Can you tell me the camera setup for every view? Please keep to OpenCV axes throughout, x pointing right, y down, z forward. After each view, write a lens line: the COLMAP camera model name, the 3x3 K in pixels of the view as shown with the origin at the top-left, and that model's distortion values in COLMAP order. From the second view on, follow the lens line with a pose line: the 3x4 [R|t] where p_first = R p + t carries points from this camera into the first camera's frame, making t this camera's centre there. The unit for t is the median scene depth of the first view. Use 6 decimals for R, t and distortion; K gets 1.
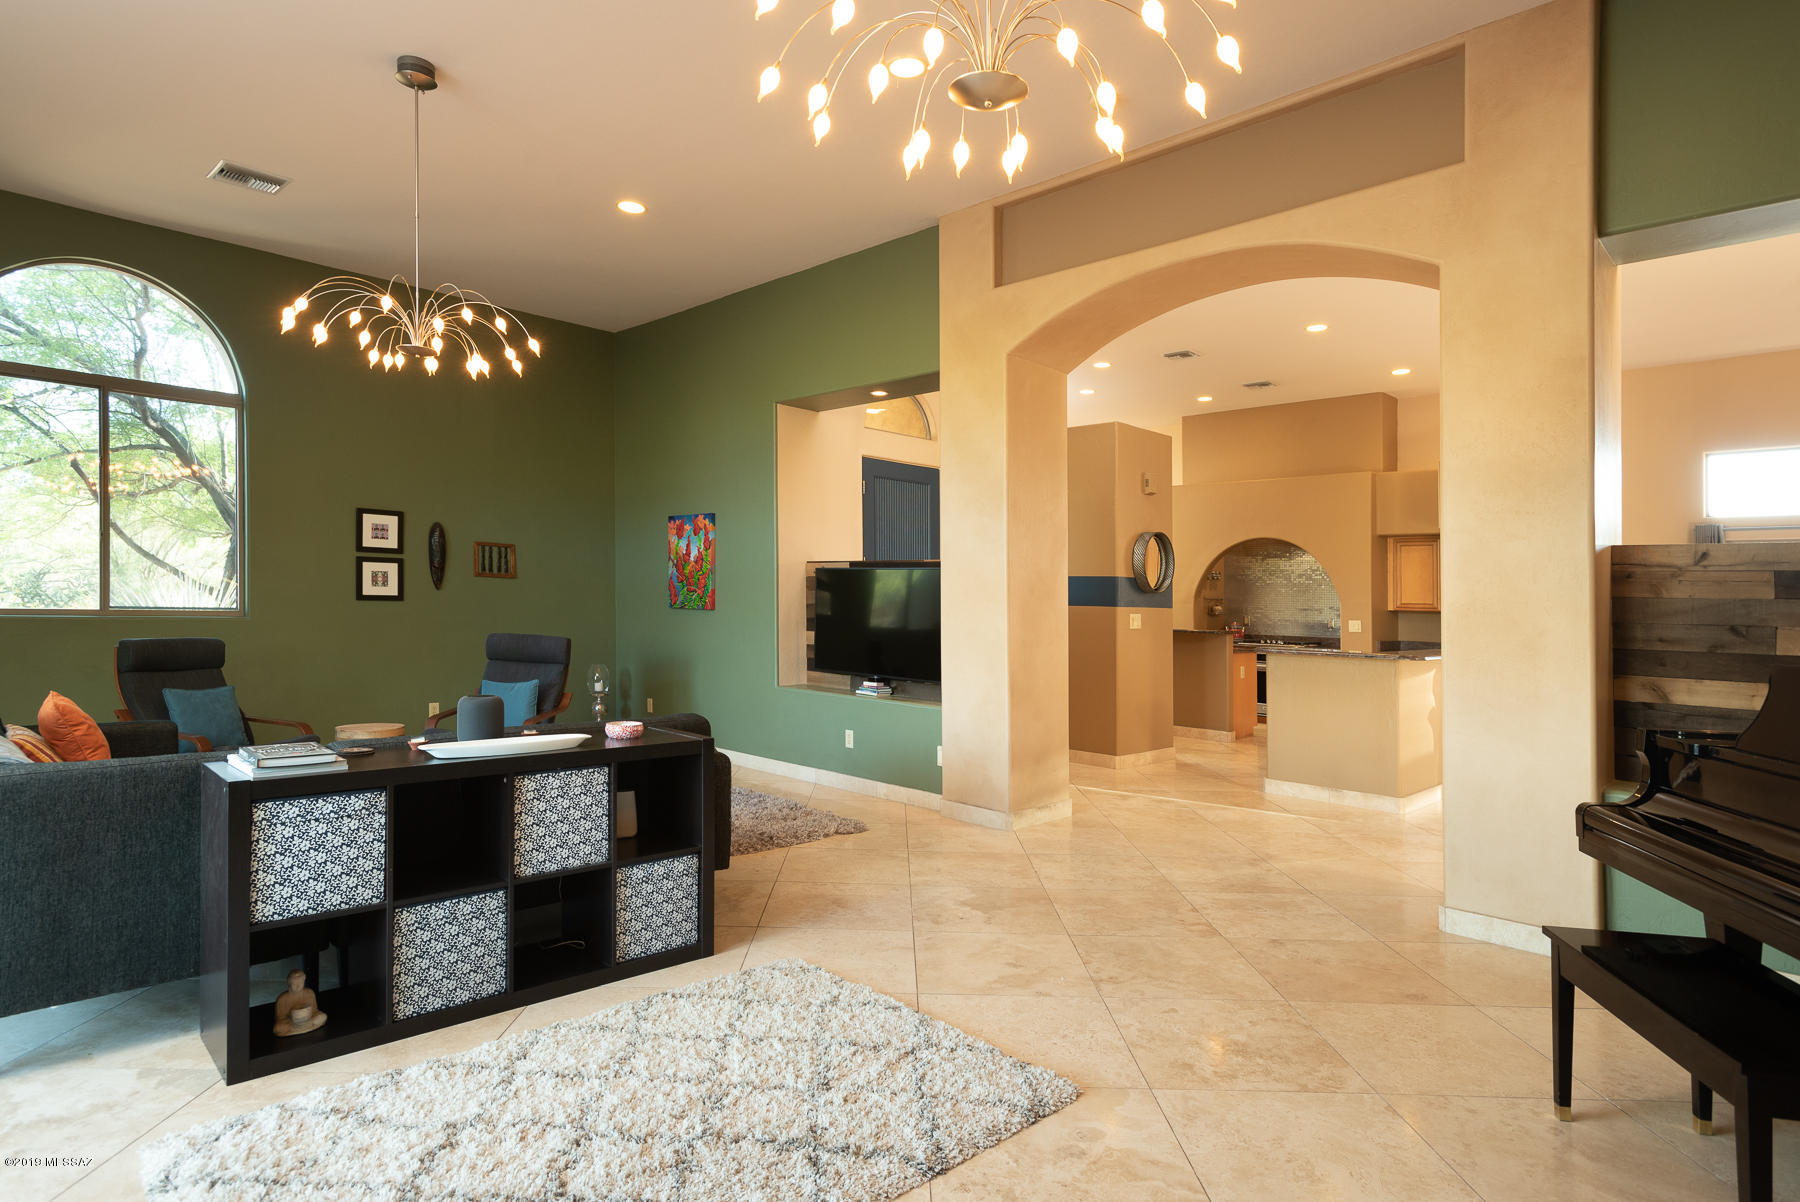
lens RADIAL K [[1006.8, 0, 900.0], [0, 1006.8, 601.0], [0, 0, 1]] dist [0.003338, 0.000872]
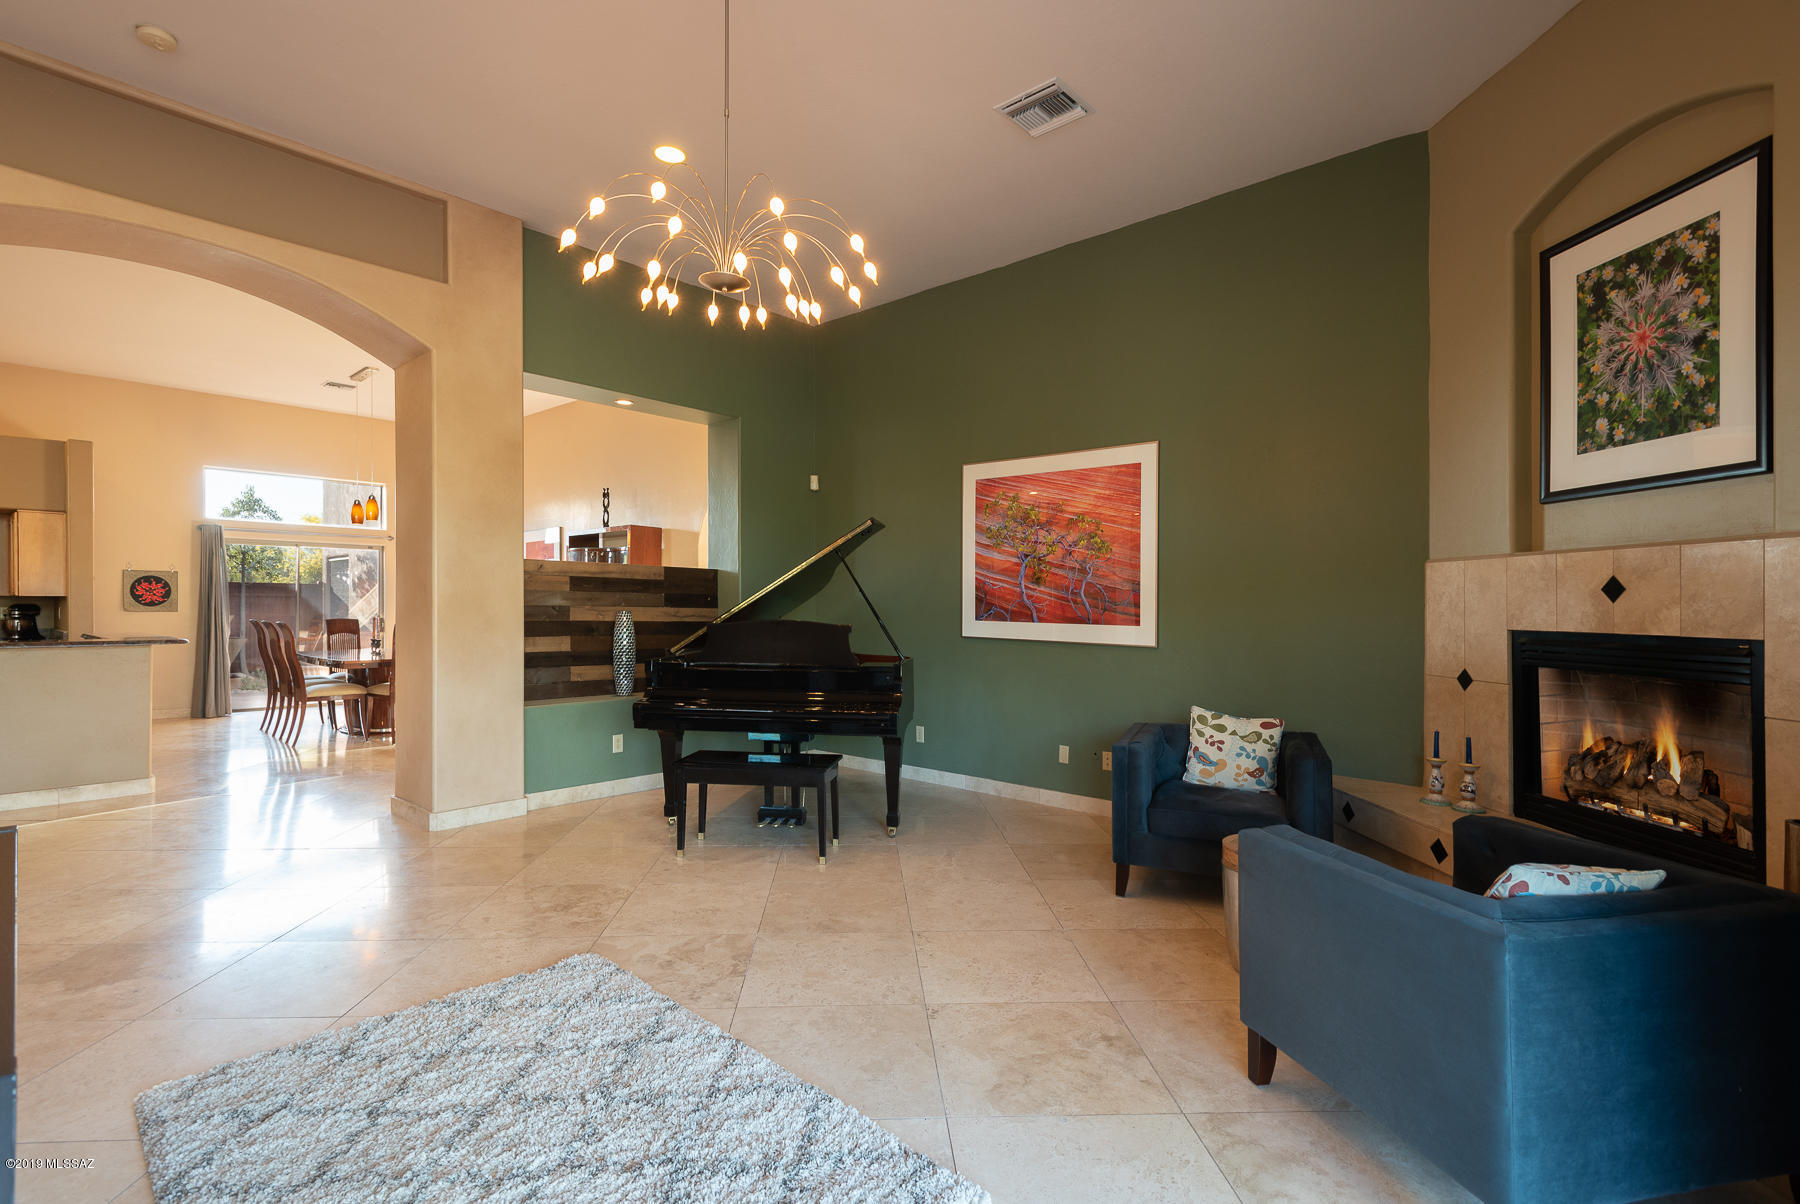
lens RADIAL K [[842.2, 0, 900.0], [0, 842.2, 602.0], [0, 0, 1]] dist [-0.001265, -0.000328]
pose [[-0.047087, -0.026938, 0.998527, -0.881225], [-0.004852, 0.999631, 0.026739, -0.032391], [-0.998879, -0.003586, -0.047201, 0.561576]]
